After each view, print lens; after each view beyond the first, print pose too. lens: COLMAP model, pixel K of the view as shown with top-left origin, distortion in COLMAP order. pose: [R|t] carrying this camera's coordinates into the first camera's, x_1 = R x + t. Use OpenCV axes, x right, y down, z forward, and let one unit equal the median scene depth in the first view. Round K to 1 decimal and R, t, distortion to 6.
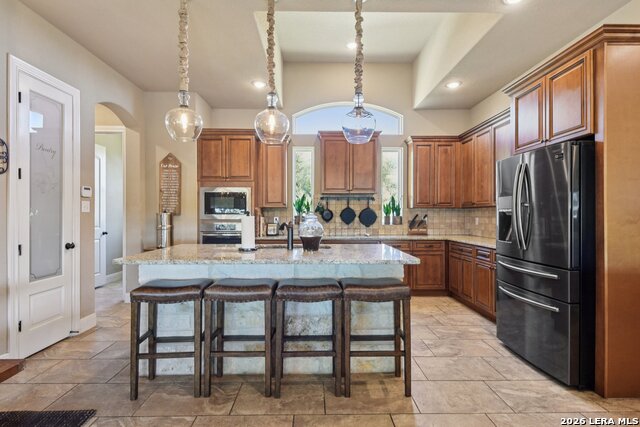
lens RADIAL K [[328.0, 0, 317.6], [0, 328.0, 213.7], [0, 0, 1]] dist [0.004247, -0.000200]
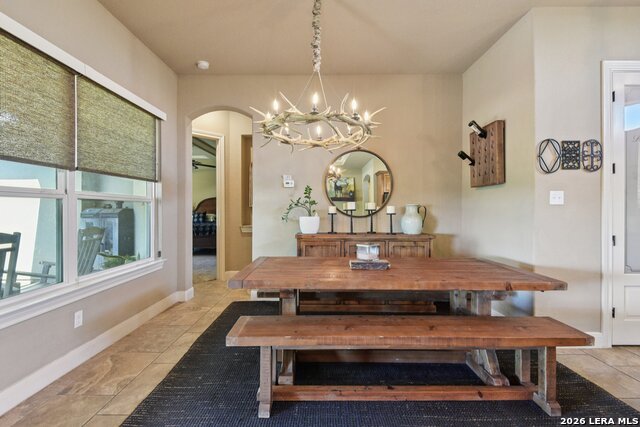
lens RADIAL K [[301.4, 0, 318.4], [0, 301.4, 210.3], [0, 0, 1]] dist [0.024631, -0.018337]
pose [[-0.021785, -0.000417, -0.999763, 0.052034], [-0.001299, 0.999999, -0.000389, 0.008126], [0.999762, 0.001290, -0.021786, 0.041005]]
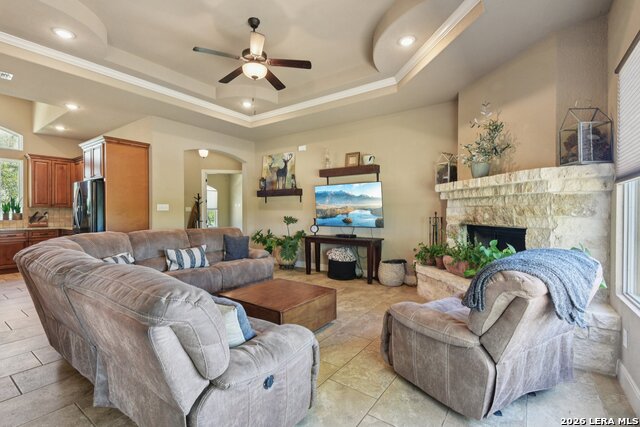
lens RADIAL K [[291.4, 0, 318.6], [0, 291.4, 211.5], [0, 0, 1]] dist [0.037570, -0.021544]
pose [[0.594911, -0.004455, 0.803779, 0.014444], [0.003608, 0.999989, 0.002872, 0.001515], [-0.803783, 0.001192, 0.594921, -0.747968]]
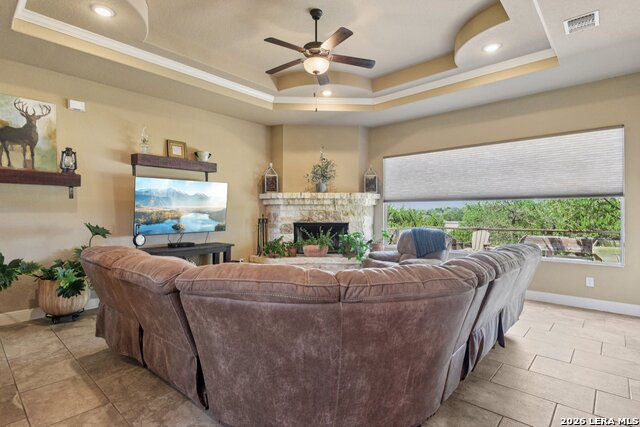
lens RADIAL K [[323.6, 0, 318.6], [0, 323.6, 214.9], [0, 0, 1]] dist [0.024765, -0.000961]
pose [[-0.731443, -0.006964, 0.681867, -0.016800], [-0.000109, 0.999949, 0.010096, -0.003660], [-0.681903, 0.007311, -0.731406, 0.324379]]
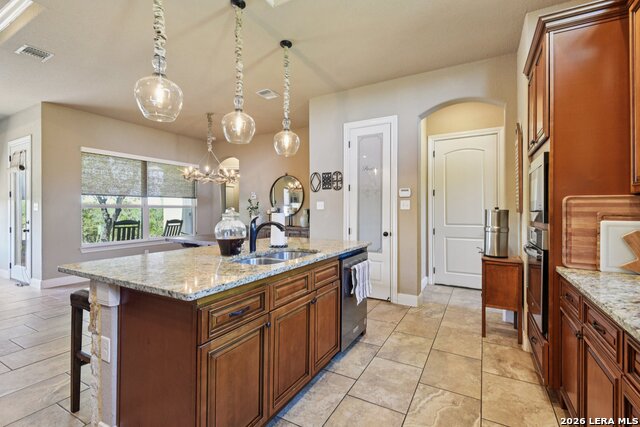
lens RADIAL K [[291.4, 0, 318.6], [0, 291.4, 211.5], [0, 0, 1]] dist [0.037570, -0.021544]
pose [[-0.502348, 0.001368, -0.864664, 0.303855], [-0.001776, 0.999995, 0.002614, 0.000851], [0.864663, 0.002849, -0.502343, 0.941478]]
